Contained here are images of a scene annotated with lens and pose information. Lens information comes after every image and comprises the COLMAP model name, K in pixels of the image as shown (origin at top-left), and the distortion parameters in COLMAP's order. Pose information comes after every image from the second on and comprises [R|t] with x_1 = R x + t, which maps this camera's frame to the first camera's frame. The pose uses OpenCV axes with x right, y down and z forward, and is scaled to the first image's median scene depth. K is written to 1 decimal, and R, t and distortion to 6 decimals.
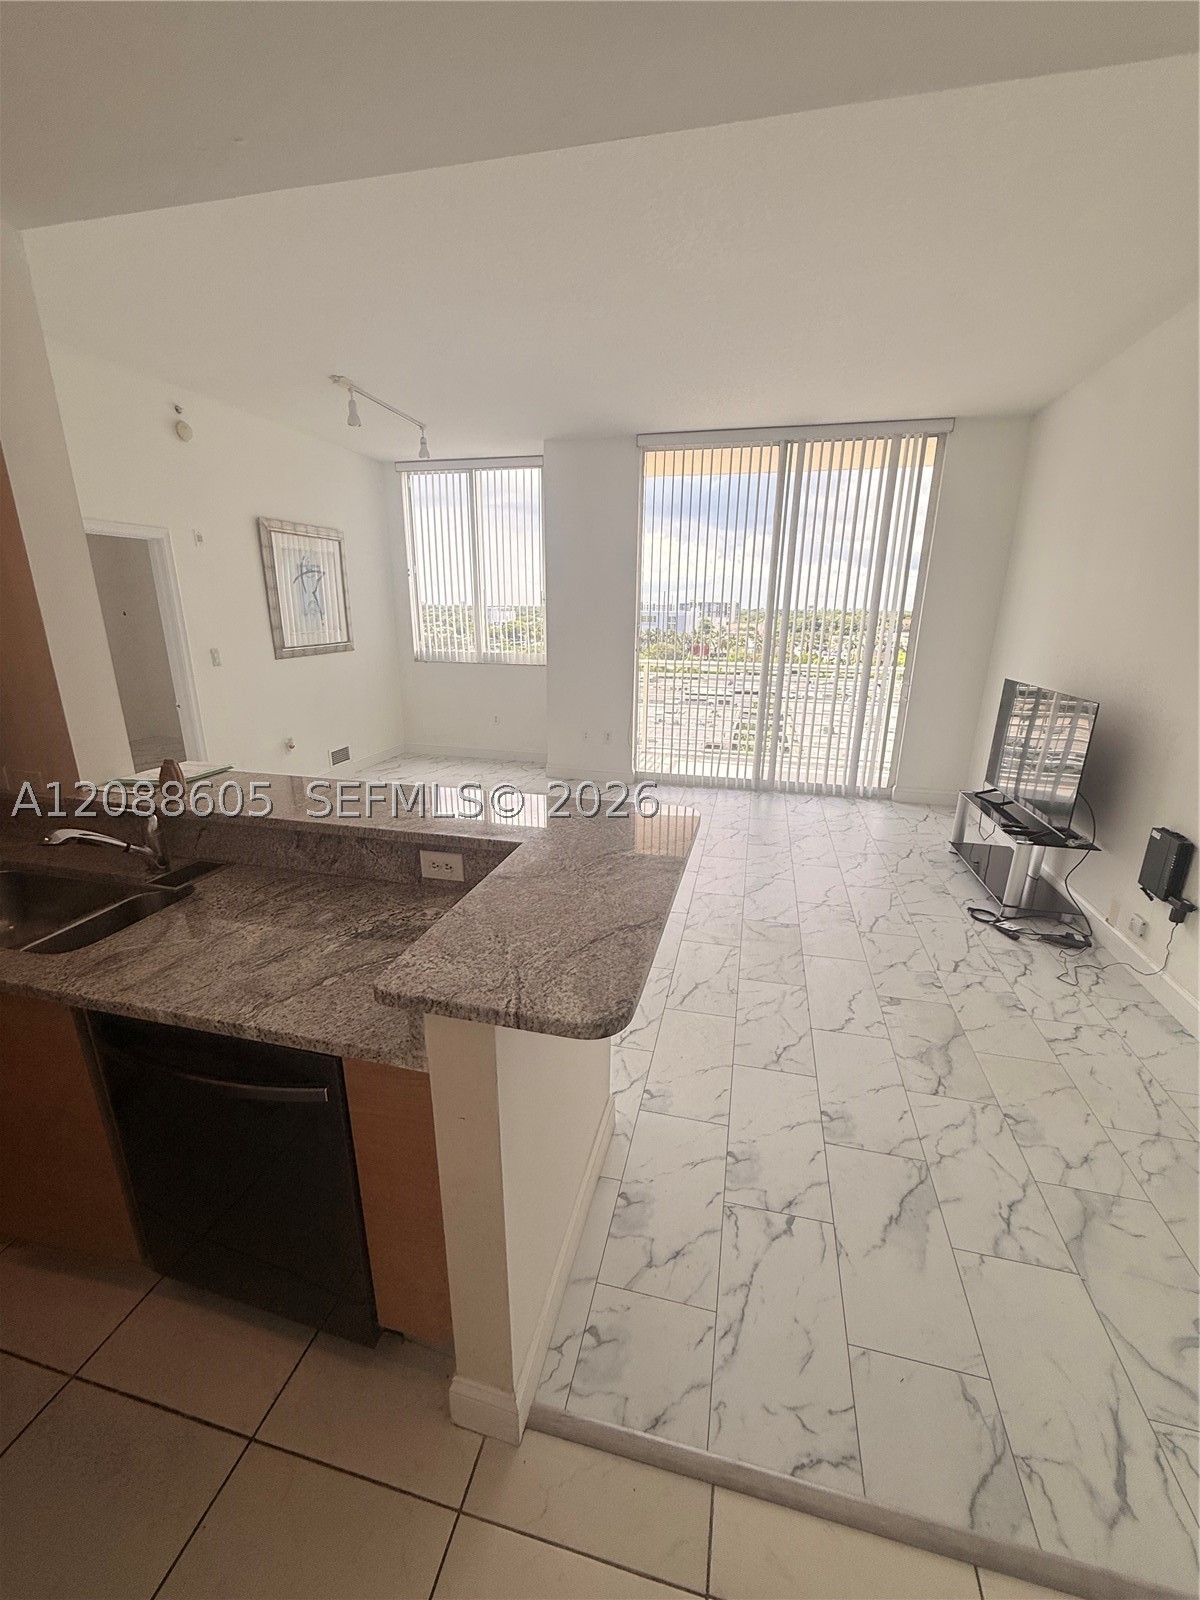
lens RADIAL K [[636.7, 0, 605.8], [0, 636.7, 795.3], [0, 0, 1]] dist [-0.000338, 0.000051]
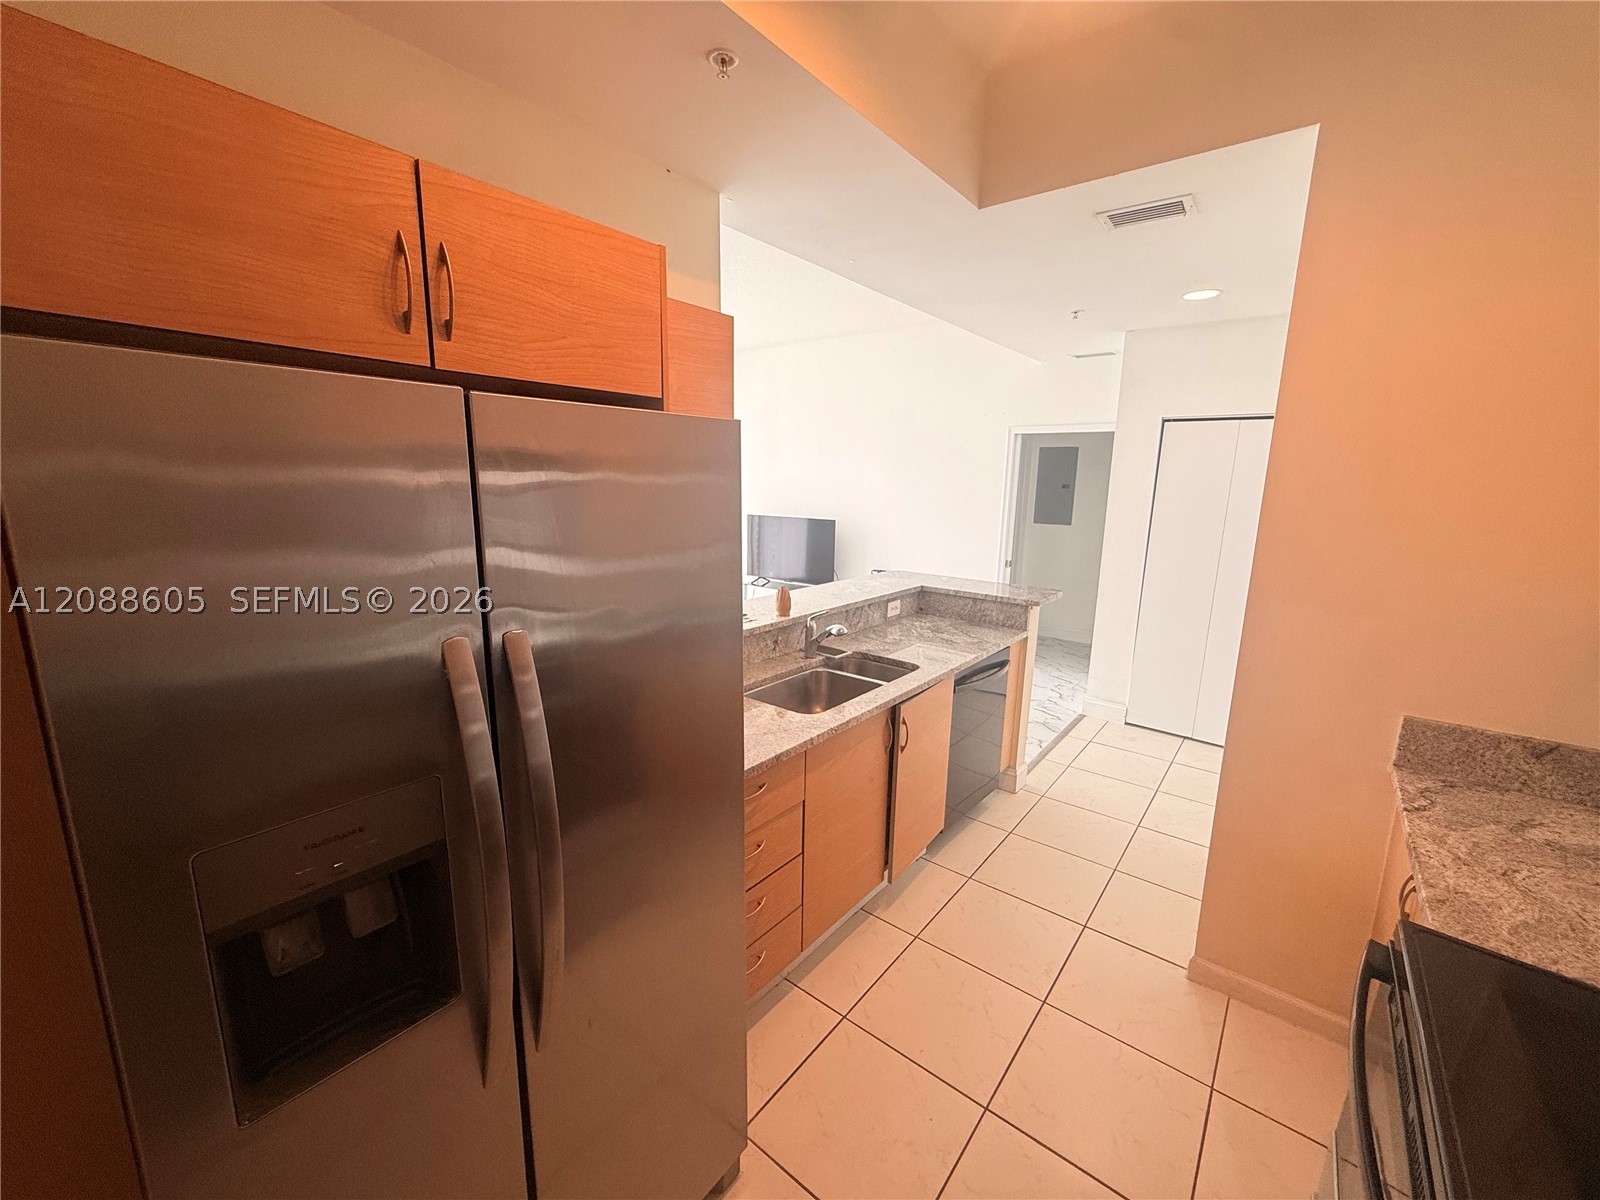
lens RADIAL K [[636.7, 0, 827.5], [0, 636.7, 599.1], [0, 0, 1]] dist [-0.000338, 0.000051]
pose [[0.401162, -0.177090, 0.898726, -2.101895], [0.242076, 0.966749, 0.082439, -0.128666], [-0.883441, 0.184488, 0.430692, 0.326727]]
